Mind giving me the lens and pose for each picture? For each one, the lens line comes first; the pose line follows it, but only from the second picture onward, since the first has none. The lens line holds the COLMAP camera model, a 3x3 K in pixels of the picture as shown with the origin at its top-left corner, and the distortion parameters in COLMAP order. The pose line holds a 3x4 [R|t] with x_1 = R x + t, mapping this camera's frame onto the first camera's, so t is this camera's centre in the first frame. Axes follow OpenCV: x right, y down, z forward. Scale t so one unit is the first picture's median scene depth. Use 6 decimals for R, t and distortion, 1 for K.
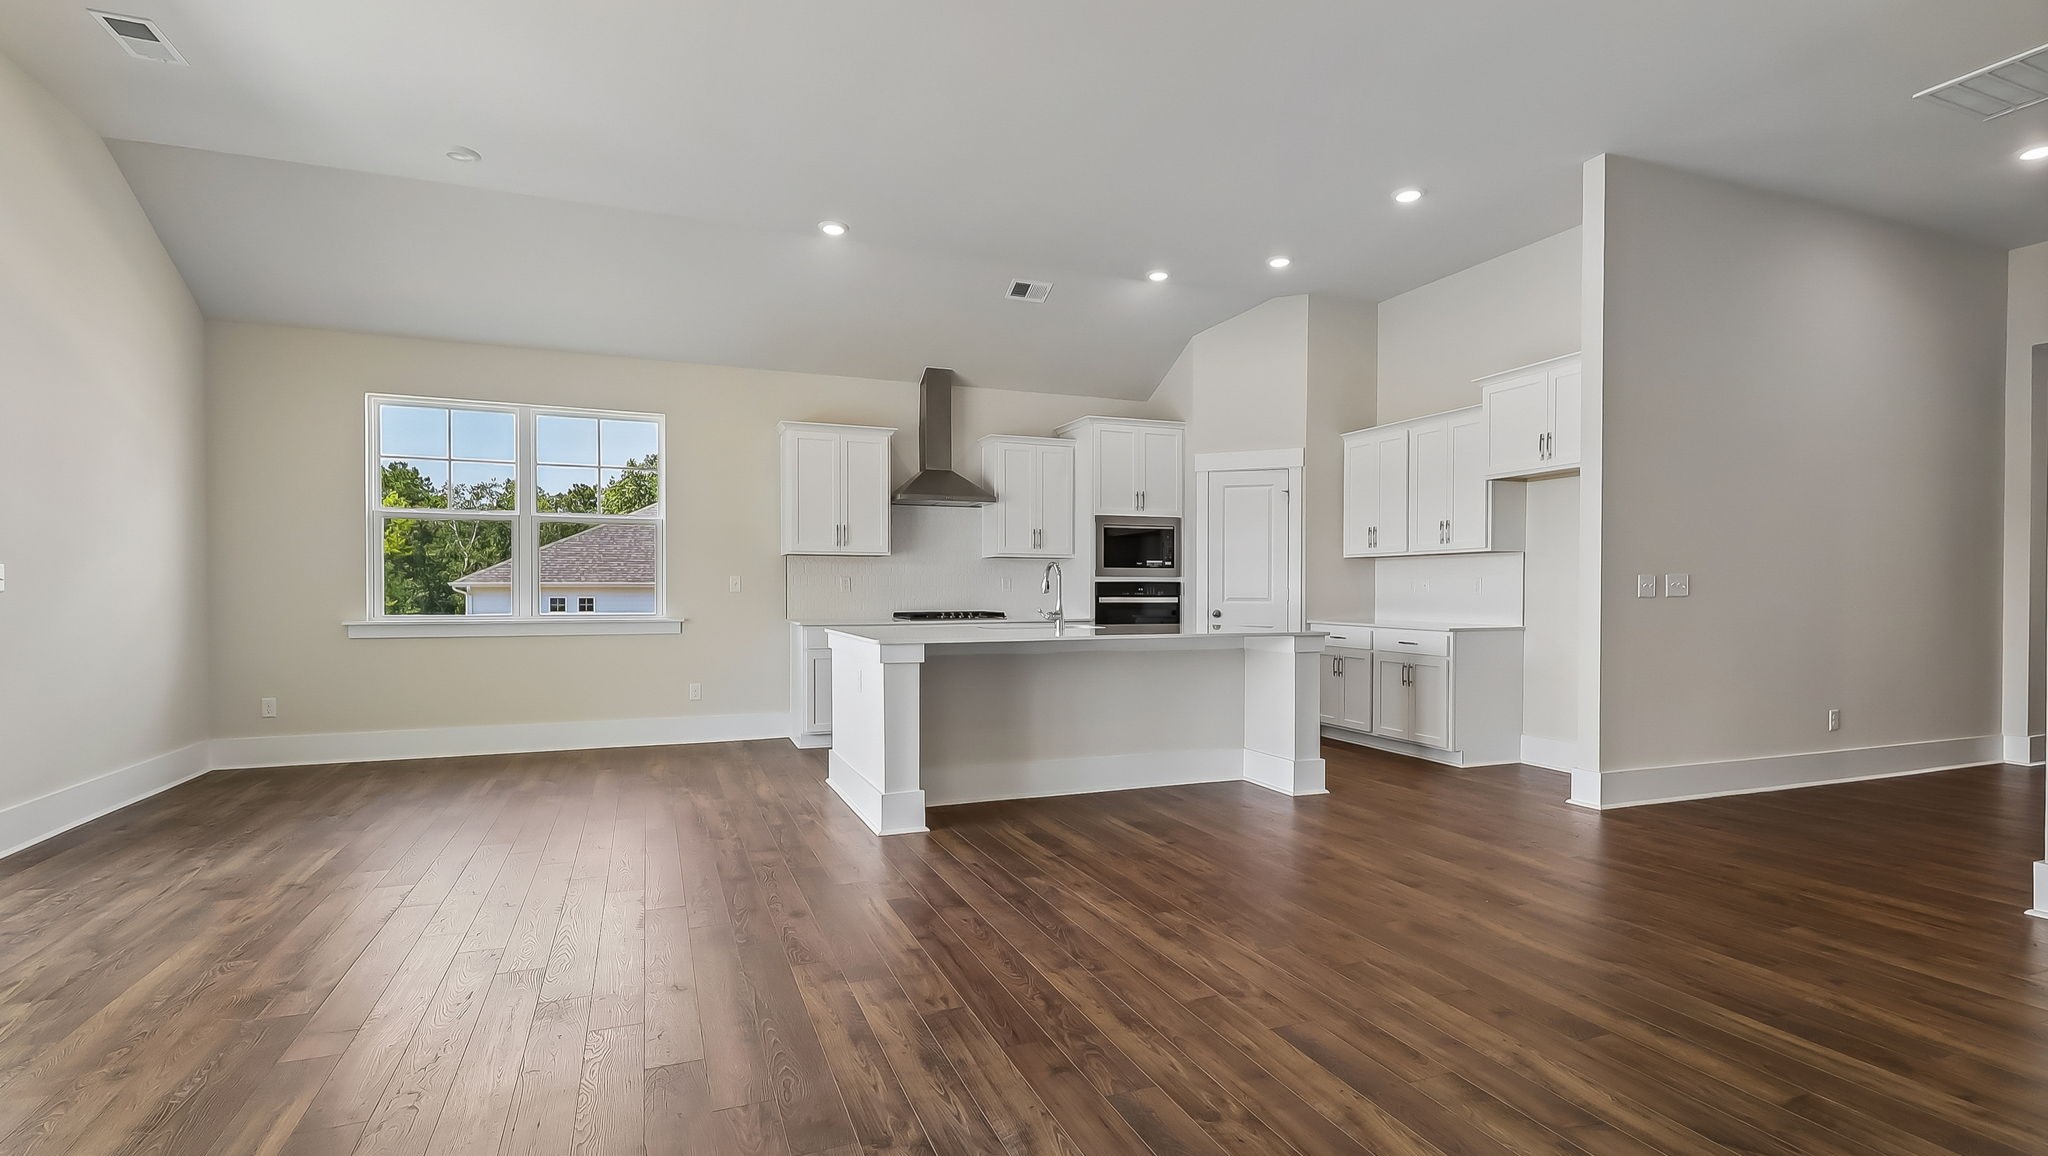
lens RADIAL K [[964.6, 0, 1029.6], [0, 964.6, 592.3], [0, 0, 1]] dist [0.020169, -0.000038]
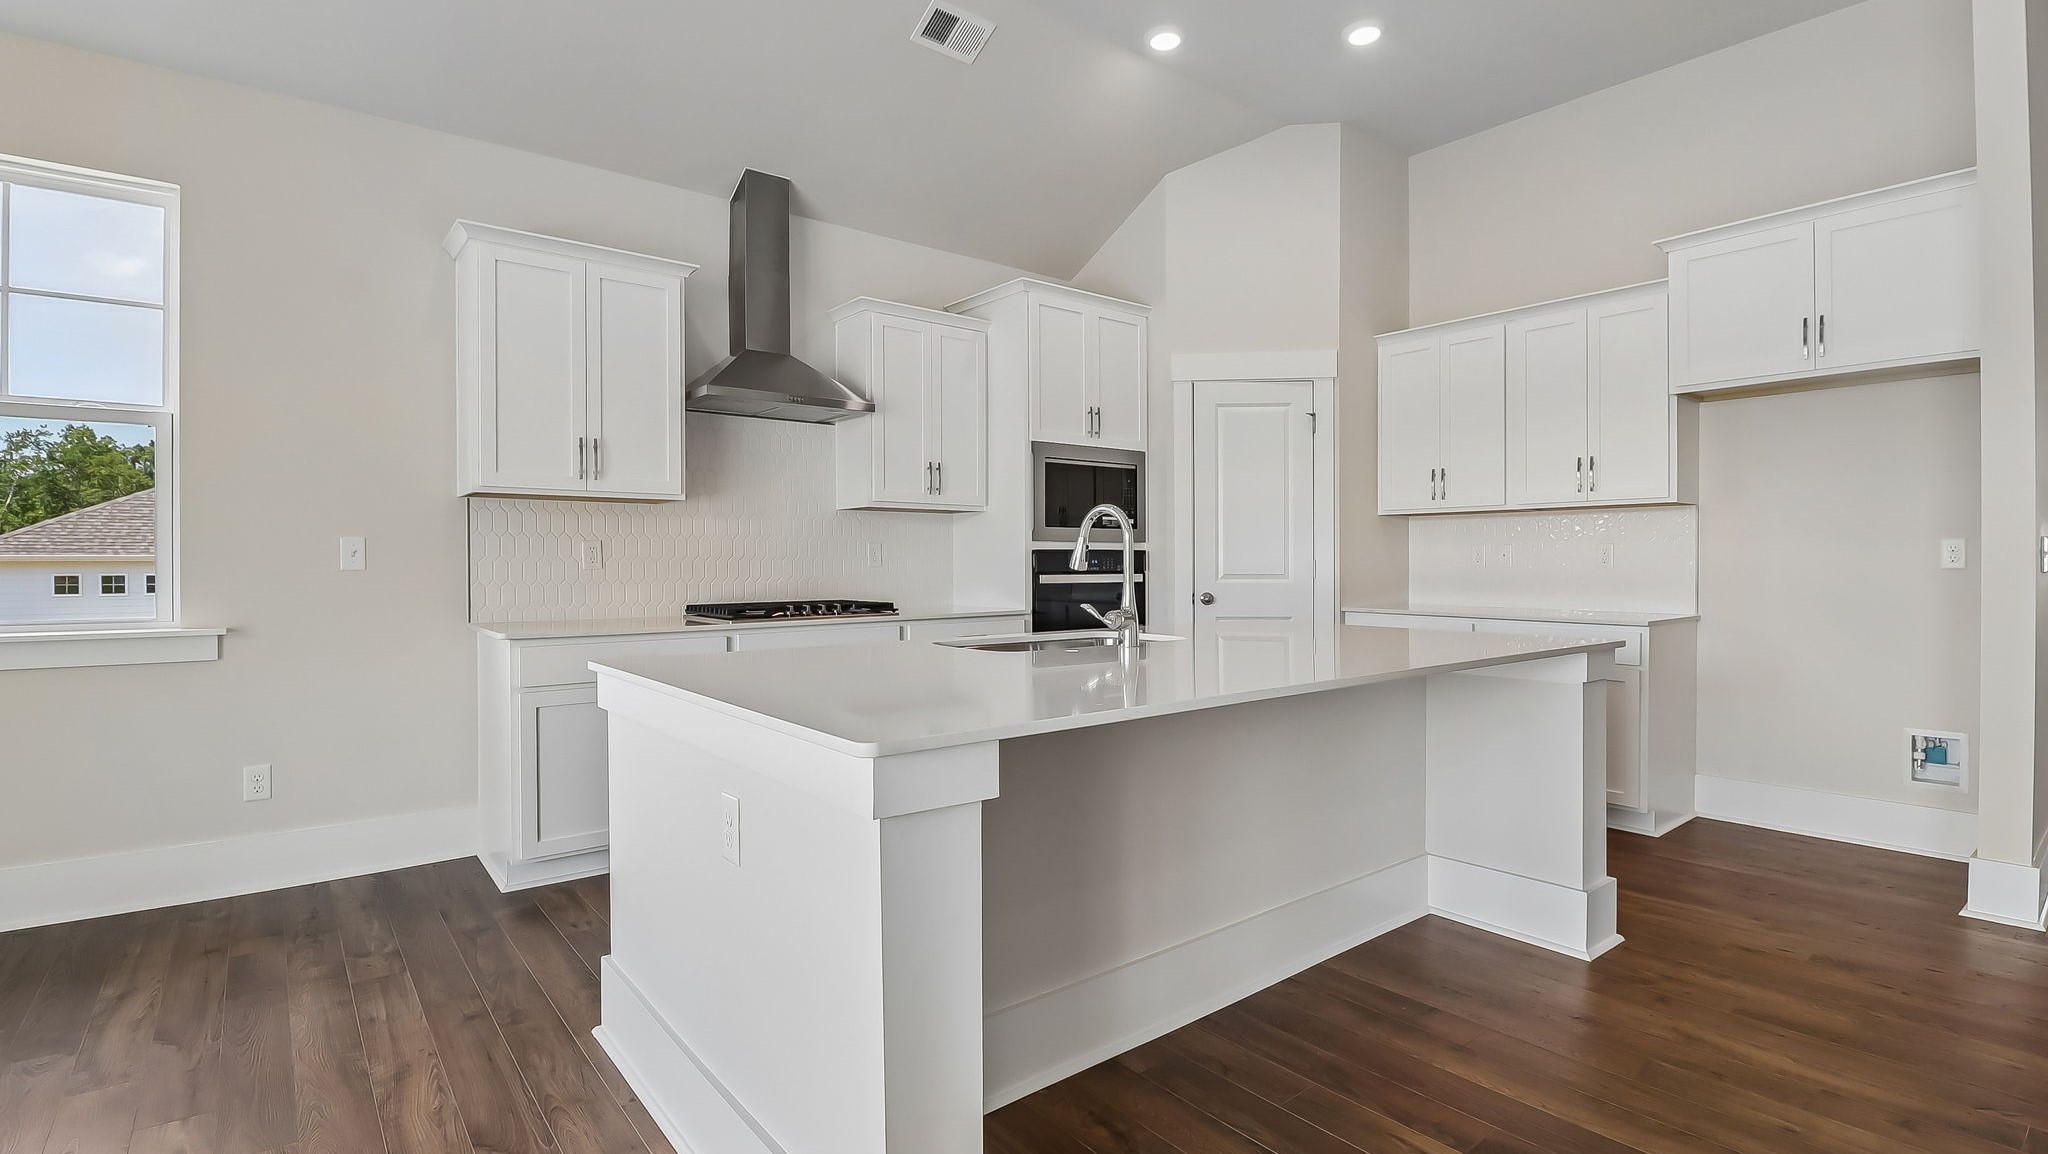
lens RADIAL K [[951.9, 0, 1024.8], [0, 951.9, 568.0], [0, 0, 1]] dist [-0.001444, -0.013018]
pose [[0.955523, -0.004957, 0.294875, -0.116241], [0.003710, 0.999982, 0.004789, -0.002106], [-0.294894, -0.003482, 0.955524, 0.424860]]
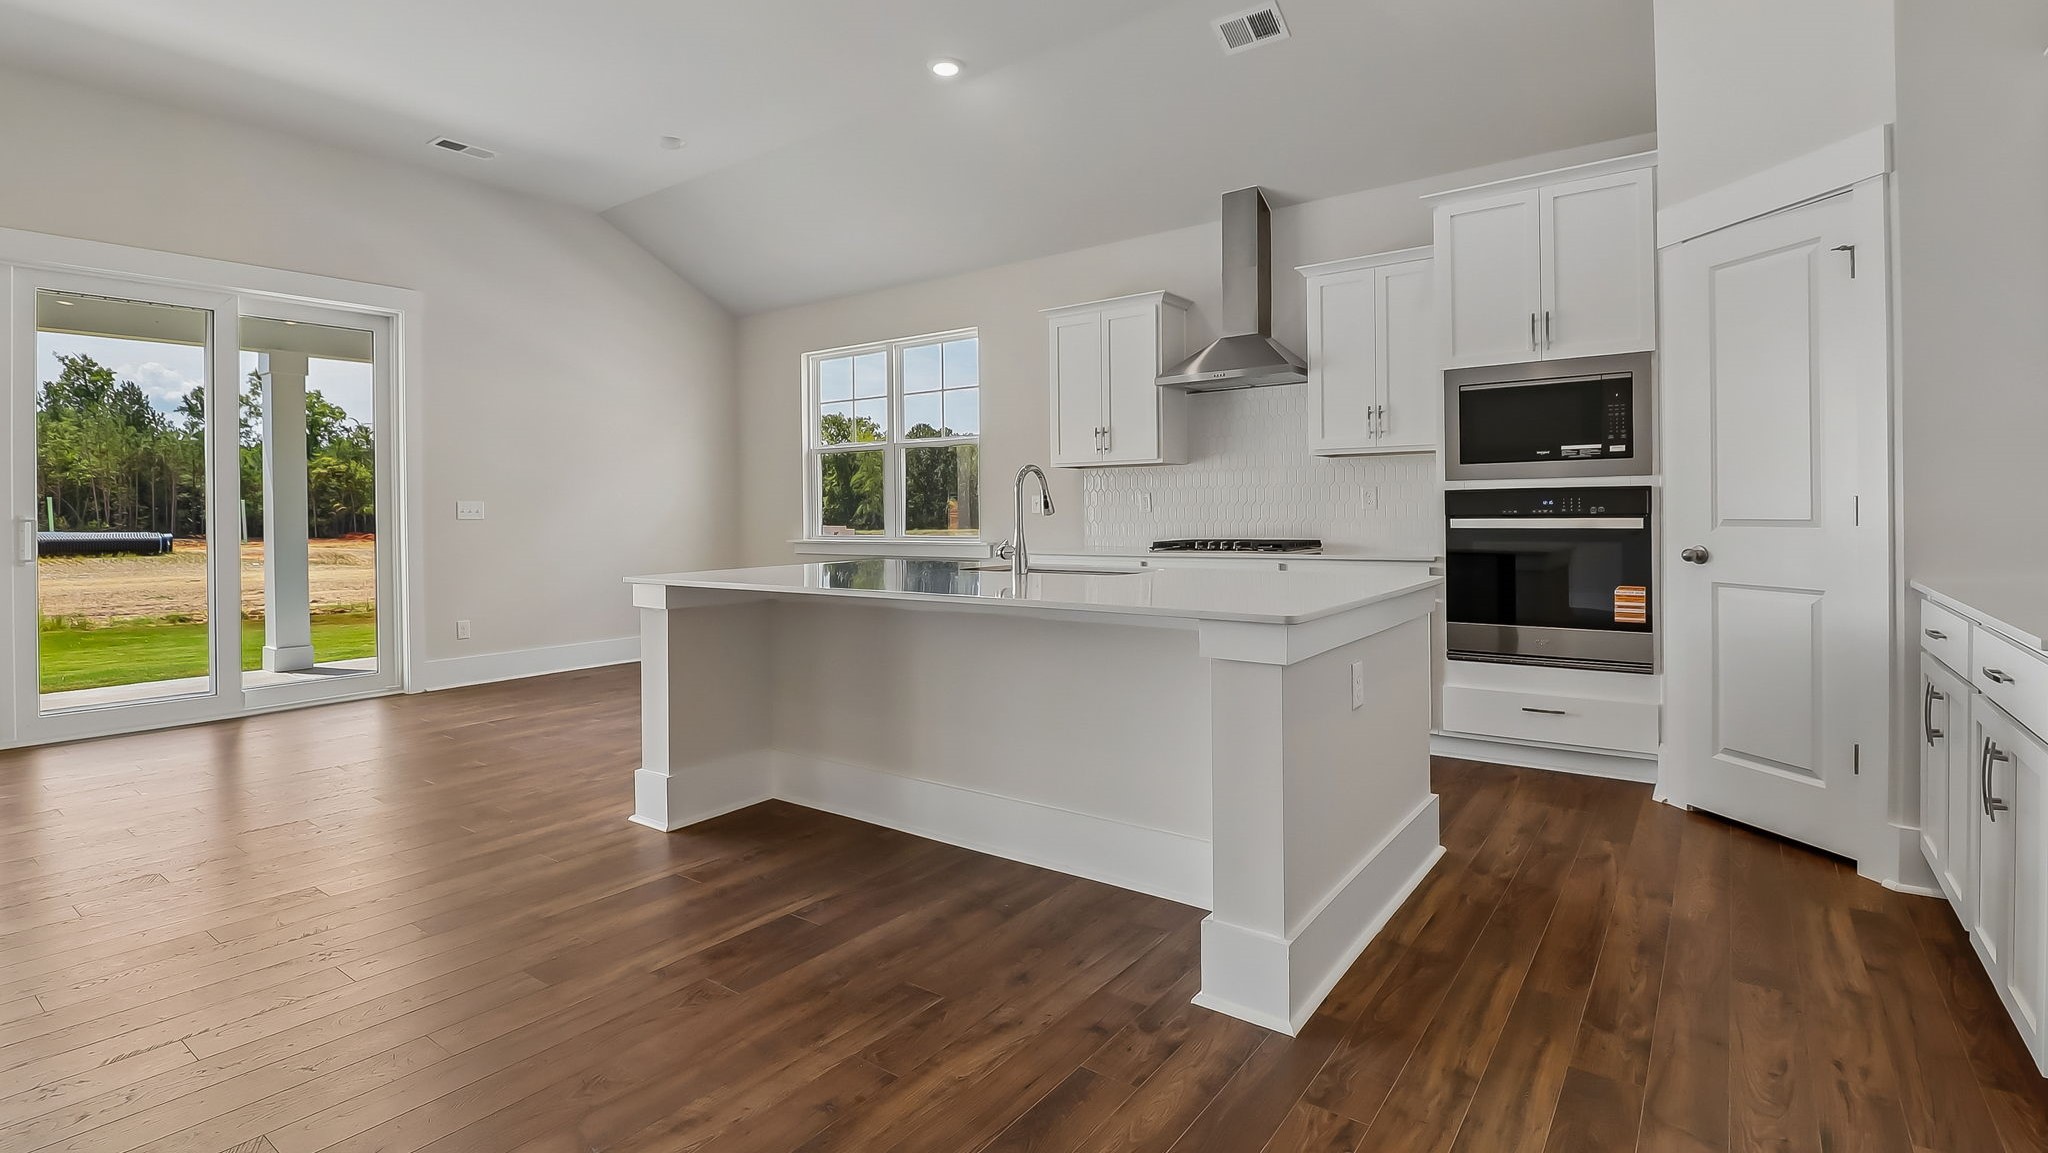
lens RADIAL K [[964.2, 0, 1024.5], [0, 964.2, 510.5], [0, 0, 1]] dist [0.000397, -0.011560]
pose [[0.524216, -0.008336, -0.851545, 0.414938], [0.010002, 0.999943, -0.003632, 0.000155], [0.851527, -0.006614, 0.524270, 0.508776]]
